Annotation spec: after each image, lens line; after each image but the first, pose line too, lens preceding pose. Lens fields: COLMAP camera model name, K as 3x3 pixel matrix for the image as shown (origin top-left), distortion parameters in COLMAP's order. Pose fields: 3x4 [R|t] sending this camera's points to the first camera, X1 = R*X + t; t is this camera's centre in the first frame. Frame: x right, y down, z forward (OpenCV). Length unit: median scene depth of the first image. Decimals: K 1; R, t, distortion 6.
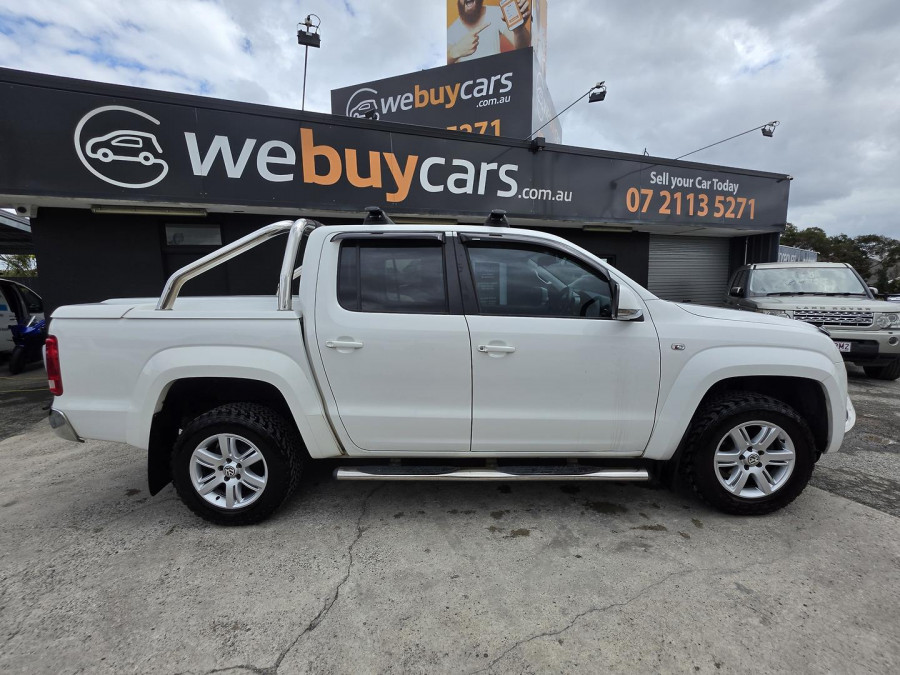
lens RADIAL K [[401.9, 0, 450.0], [0, 401.9, 337.5], [0, 0, 1]] dist [-0.001622, -0.000094]
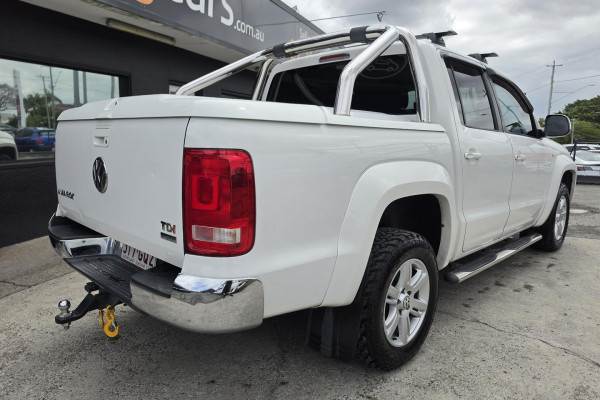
lens RADIAL K [[425.3, 0, 299.7], [0, 425.3, 186.5], [0, 0, 1]] dist [0.005219, 0.002857]
pose [[0.680916, -0.062041, 0.729729, -1.435361], [0.060011, 0.997781, 0.028834, 0.040387], [-0.729899, 0.024159, 0.683128, 0.547880]]
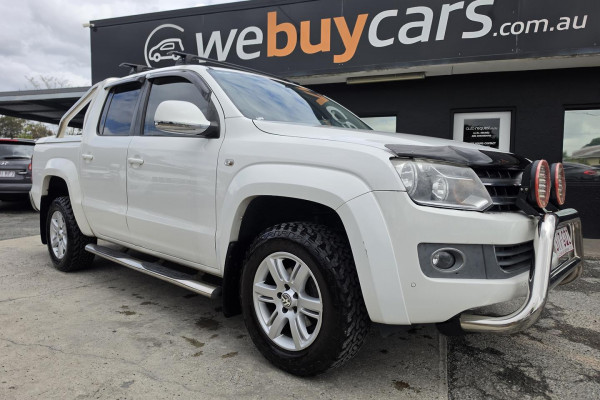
lens RADIAL K [[416.0, 0, 300.0], [0, 416.0, 200.0], [0, 0, 1]] dist [0.052076, -0.056370]
pose [[0.746783, 0.076864, -0.660611, 1.351520], [-0.111251, 0.993741, -0.010139, 0.104625], [0.655696, 0.081065, 0.750660, 0.361188]]
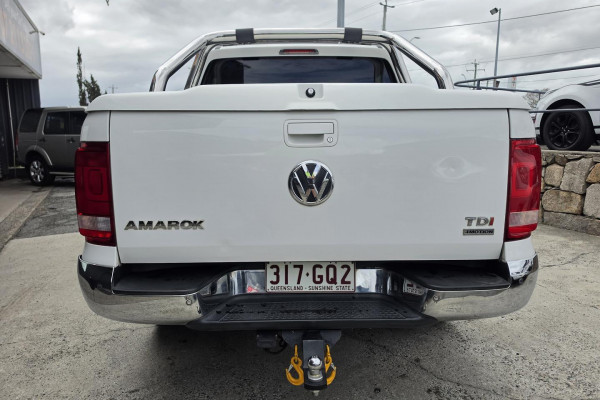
lens RADIAL K [[424.4, 0, 300.0], [0, 424.4, 200.0], [0, 0, 1]] dist [0.000754, 0.000360]
pose [[-0.046250, -0.139145, 0.989191, -1.722956], [0.135669, 0.980201, 0.144223, -0.054429], [-0.989674, 0.140873, -0.026457, 1.452890]]
